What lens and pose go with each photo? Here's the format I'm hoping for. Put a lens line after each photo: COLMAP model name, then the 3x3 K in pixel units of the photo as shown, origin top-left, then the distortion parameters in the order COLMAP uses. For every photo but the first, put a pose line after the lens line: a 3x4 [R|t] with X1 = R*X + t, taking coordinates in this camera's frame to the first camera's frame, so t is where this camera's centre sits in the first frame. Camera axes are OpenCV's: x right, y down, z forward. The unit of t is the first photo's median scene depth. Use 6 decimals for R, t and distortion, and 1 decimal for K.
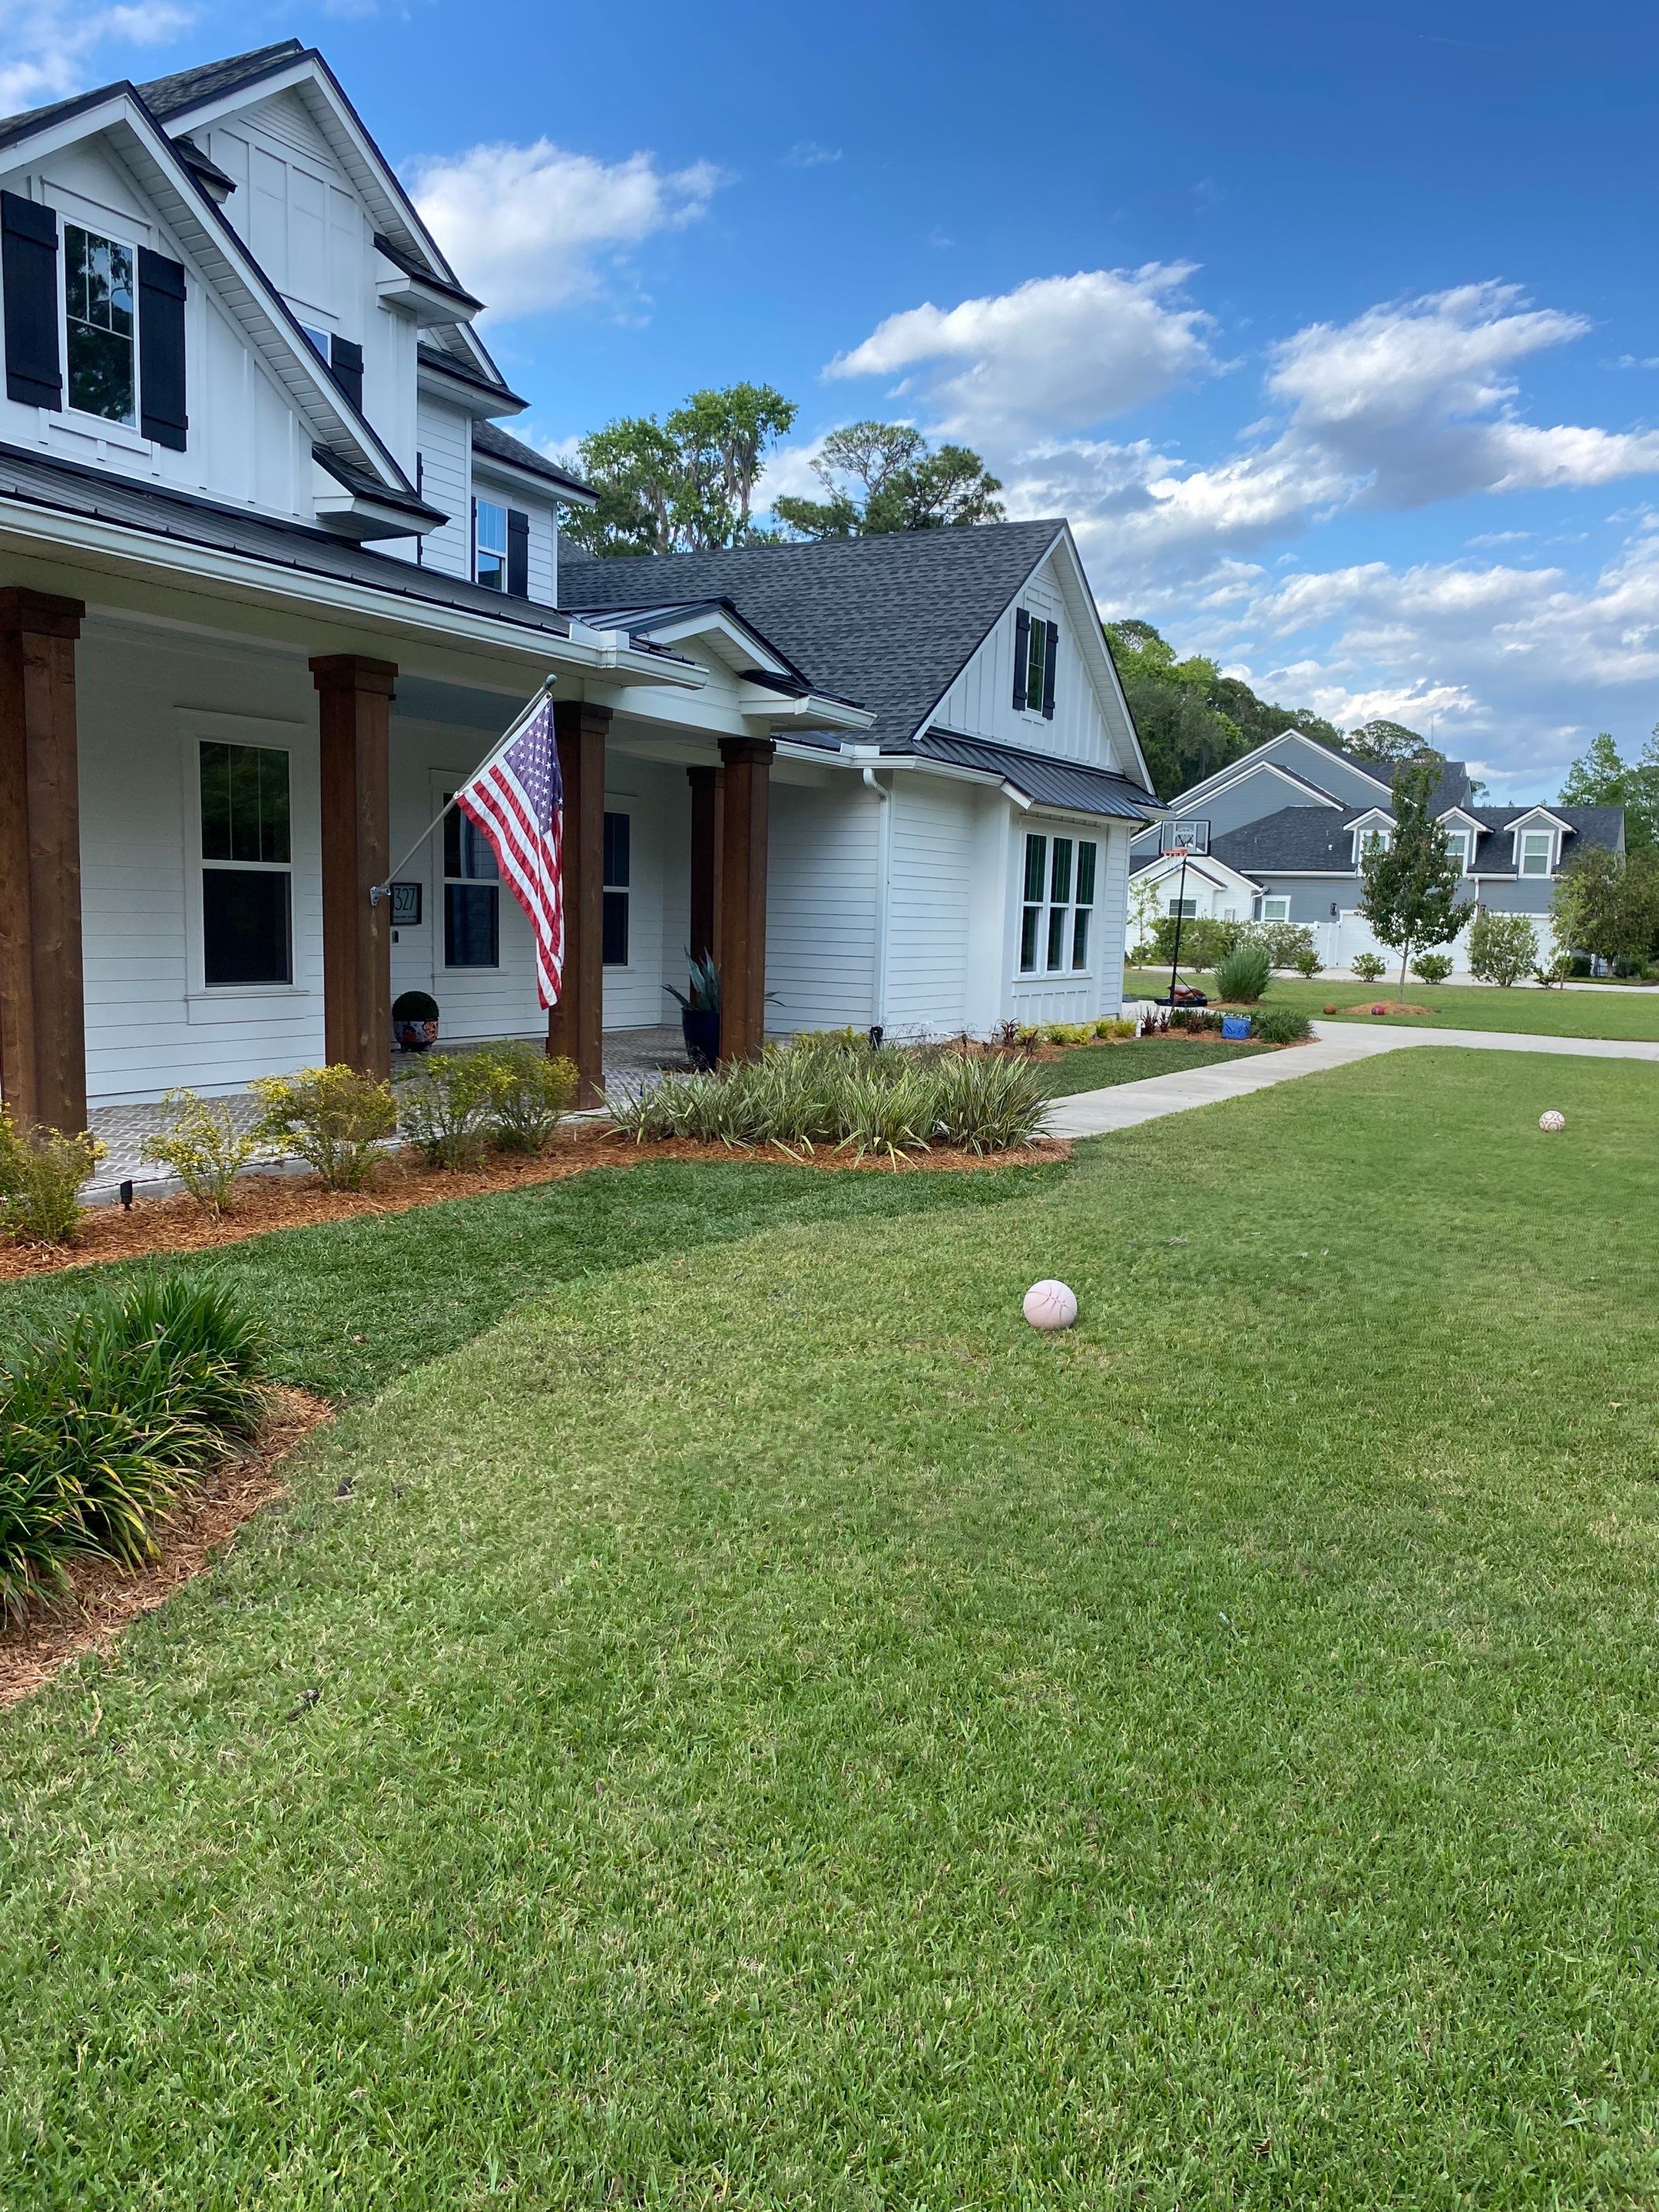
lens RADIAL K [[1675.6, 0, 812.7], [0, 1675.6, 1136.5], [0, 0, 1]] dist [0.017347, -0.024021]
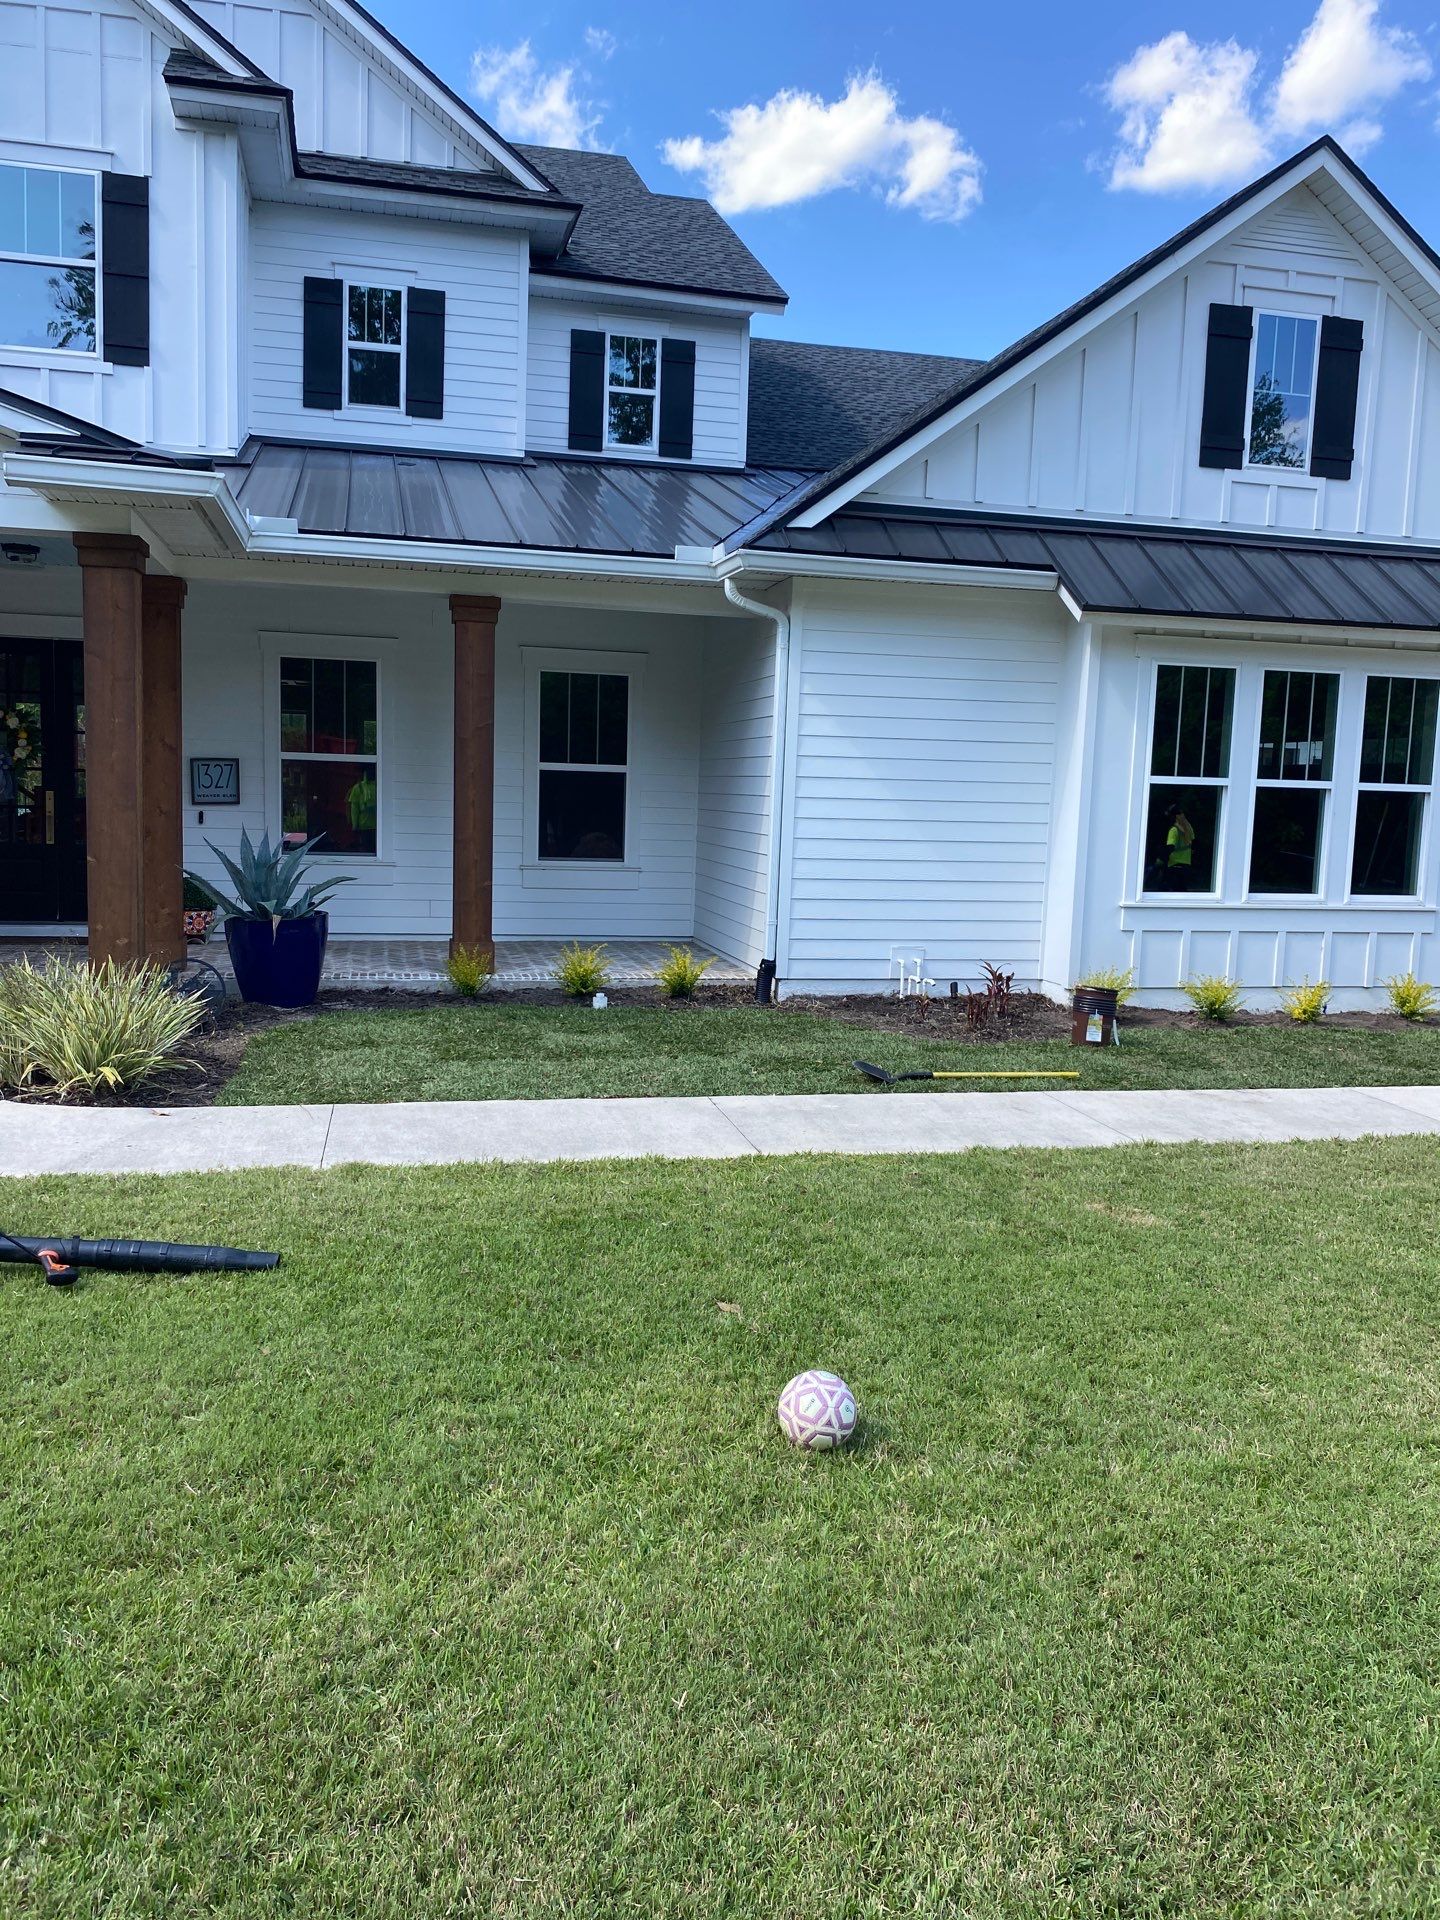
lens RADIAL K [[1454.4, 0, 714.0], [0, 1454.4, 967.7], [0, 0, 1]] dist [0.017347, -0.024021]
pose [[0.681489, 0.078443, -0.727613, 0.158796], [-0.106168, 0.994318, 0.007758, -0.022093], [0.724087, 0.071962, 0.685944, 0.201018]]
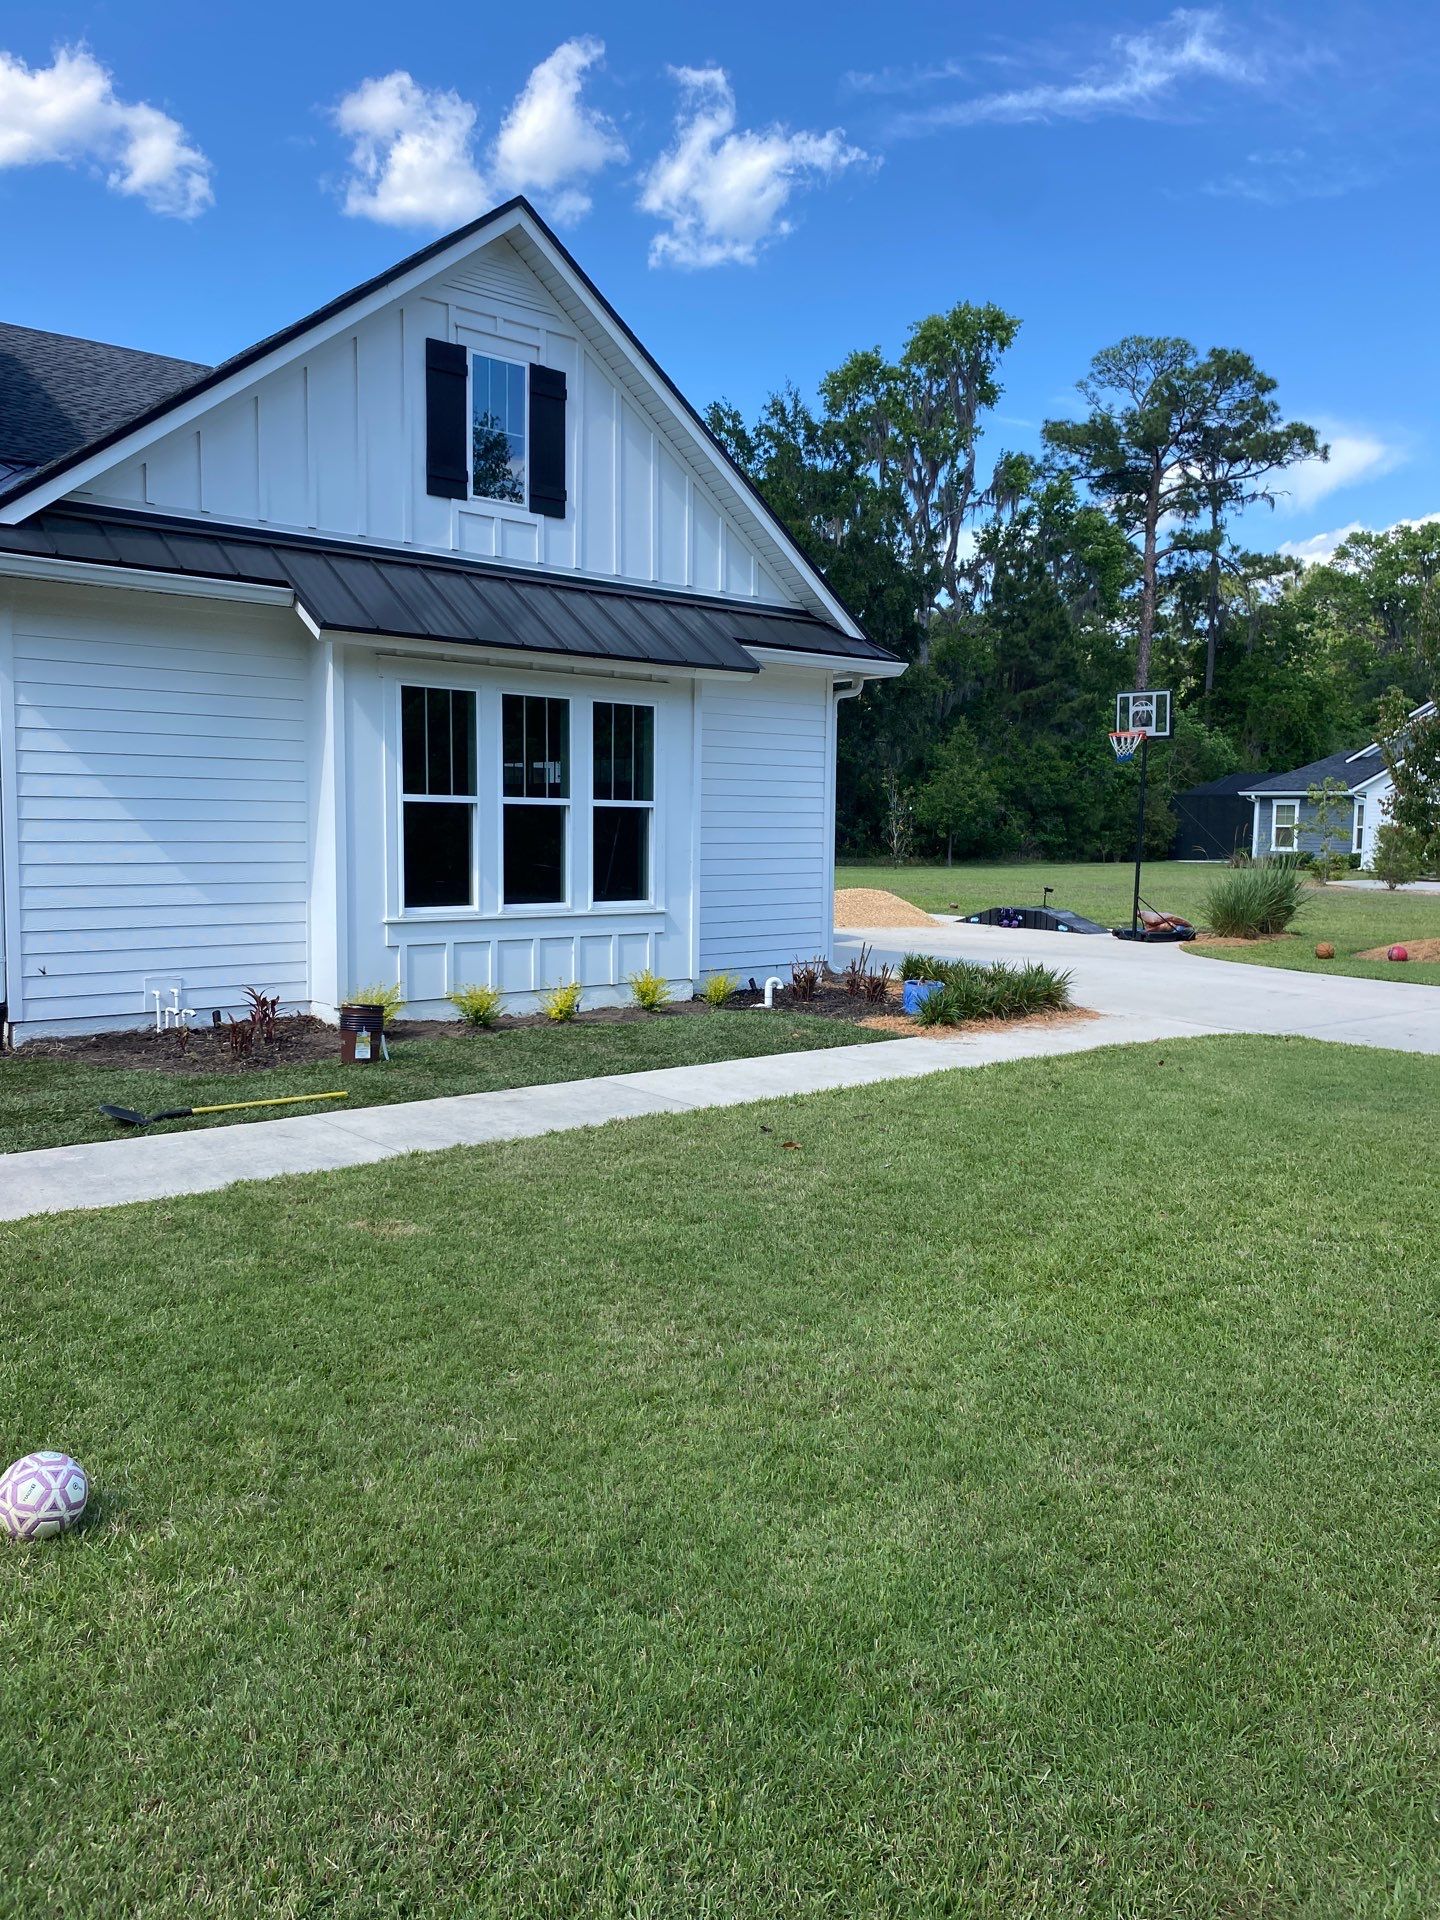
lens RADIAL K [[1454.4, 0, 719.5], [0, 1454.4, 971.2], [0, 0, 1]] dist [0.017347, -0.024021]
pose [[0.942784, 0.013648, -0.333126, 0.162236], [-0.026728, 0.999040, -0.034716, -0.022418], [0.332332, 0.041634, 0.942243, 0.203513]]
